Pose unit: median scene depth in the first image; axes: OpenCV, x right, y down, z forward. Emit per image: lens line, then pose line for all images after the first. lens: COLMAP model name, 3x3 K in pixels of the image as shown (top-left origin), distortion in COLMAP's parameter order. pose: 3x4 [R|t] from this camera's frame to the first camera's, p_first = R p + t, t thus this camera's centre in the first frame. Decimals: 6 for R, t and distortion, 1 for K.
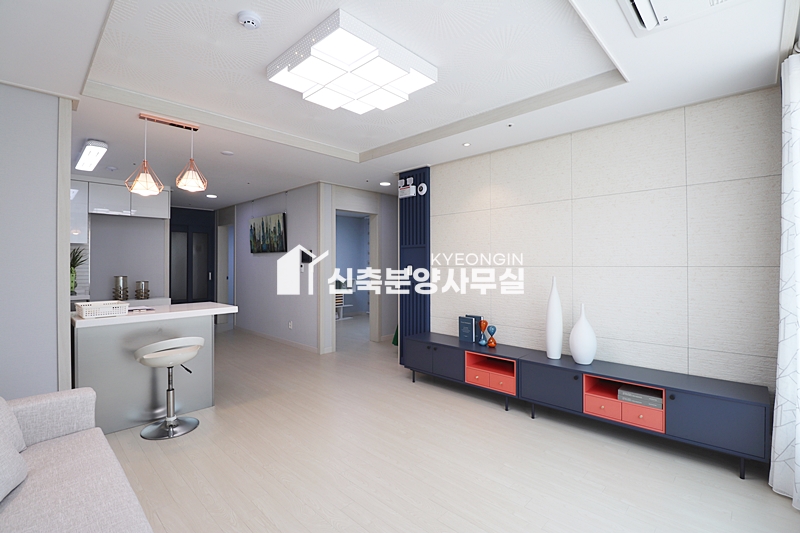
lens RADIAL K [[372.2, 0, 402.2], [0, 372.2, 265.7], [0, 0, 1]] dist [-0.002741, -0.000679]
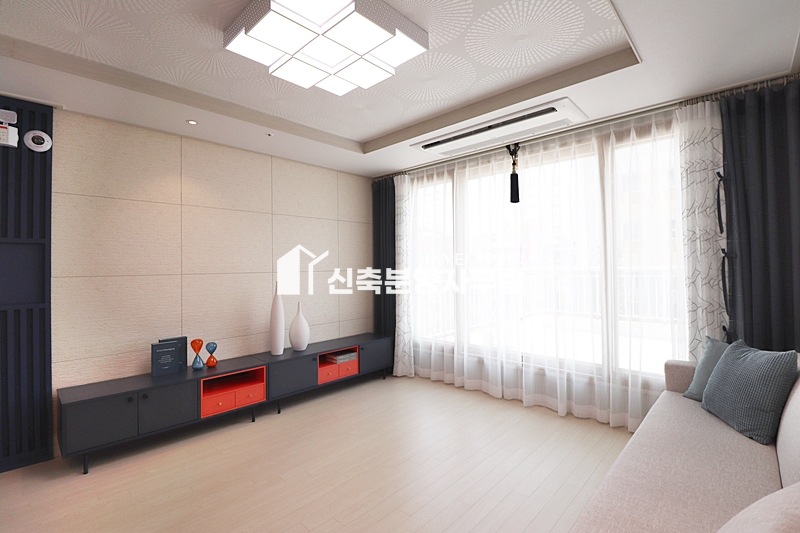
lens RADIAL K [[372.2, 0, 402.2], [0, 372.2, 265.7], [0, 0, 1]] dist [-0.002741, -0.000679]
pose [[-0.019924, 0.005279, 0.999788, -0.679243], [0.016103, 0.999858, -0.004959, -0.006157], [-0.999672, 0.016001, -0.020006, 0.608830]]
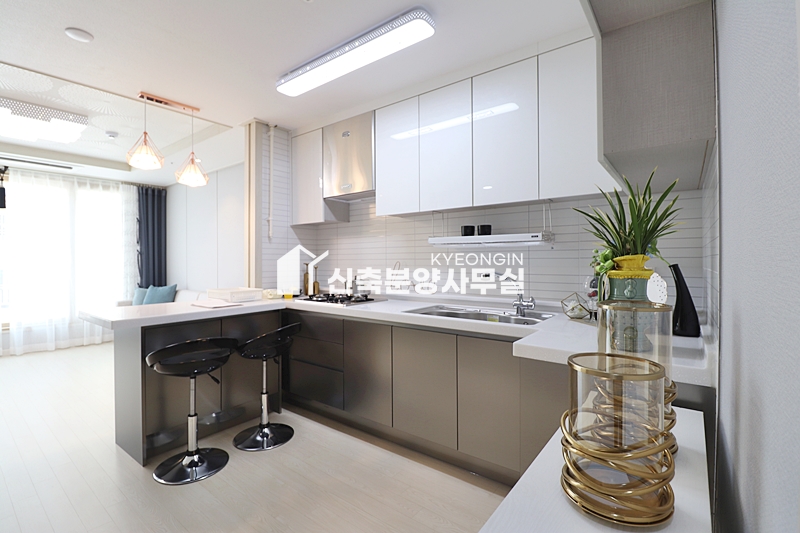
lens RADIAL K [[380.8, 0, 399.9], [0, 380.8, 258.9], [0, 0, 1]] dist [-0.039214, -0.000122]
pose [[-0.993227, -0.004226, -0.116115, -0.956208], [-0.006177, 0.999846, 0.016446, -0.028608], [0.116028, 0.017052, -0.993100, 1.760276]]
